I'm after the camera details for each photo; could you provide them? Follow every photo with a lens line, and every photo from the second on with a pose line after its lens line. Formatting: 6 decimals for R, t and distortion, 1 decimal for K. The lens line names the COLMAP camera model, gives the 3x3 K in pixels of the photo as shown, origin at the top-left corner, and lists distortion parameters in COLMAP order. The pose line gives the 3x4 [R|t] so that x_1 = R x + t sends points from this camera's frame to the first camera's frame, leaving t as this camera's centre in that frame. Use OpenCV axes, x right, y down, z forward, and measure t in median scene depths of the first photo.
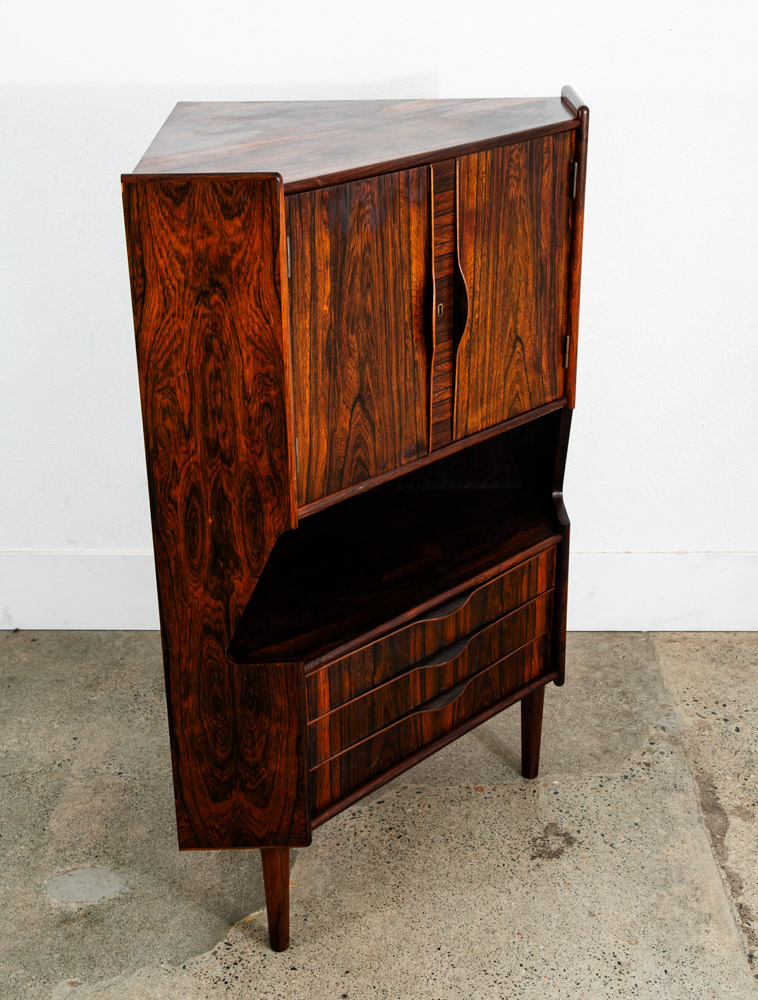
lens RADIAL K [[1495.6, 0, 368.7], [0, 1495.6, 489.0], [0, 0, 1]] dist [0.102261, 0.000000]
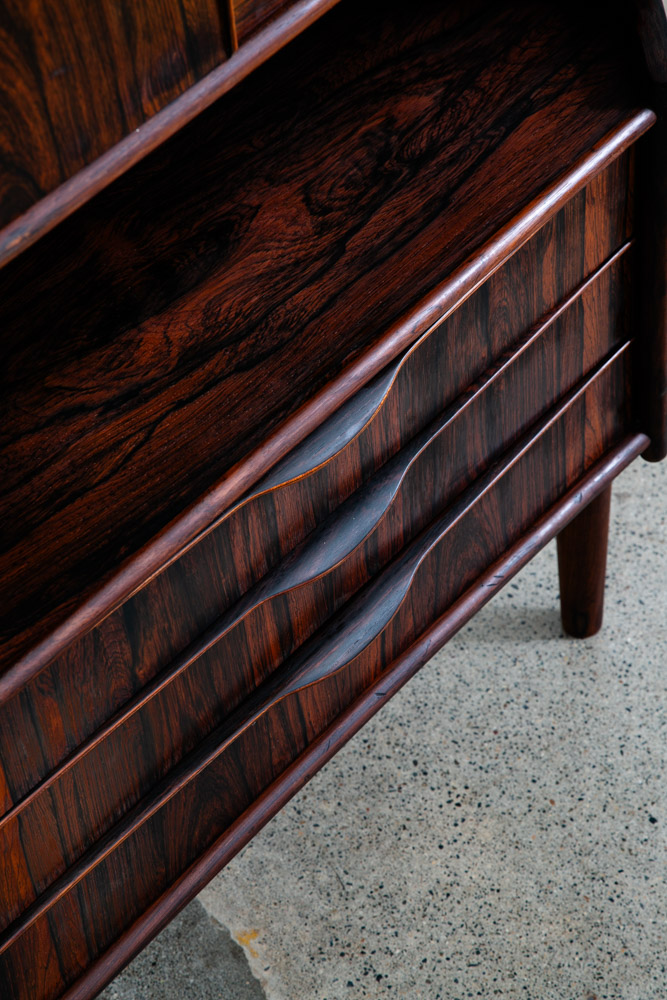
lens RADIAL K [[2687.2, 0, 316.9], [0, 2687.2, 515.2], [0, 0, 1]] dist [0.527012, 0.000000]
pose [[0.995595, -0.093632, 0.004920, 0.046921], [0.084381, 0.917634, 0.388364, -0.156609], [-0.040878, -0.386239, 0.921493, 0.453592]]
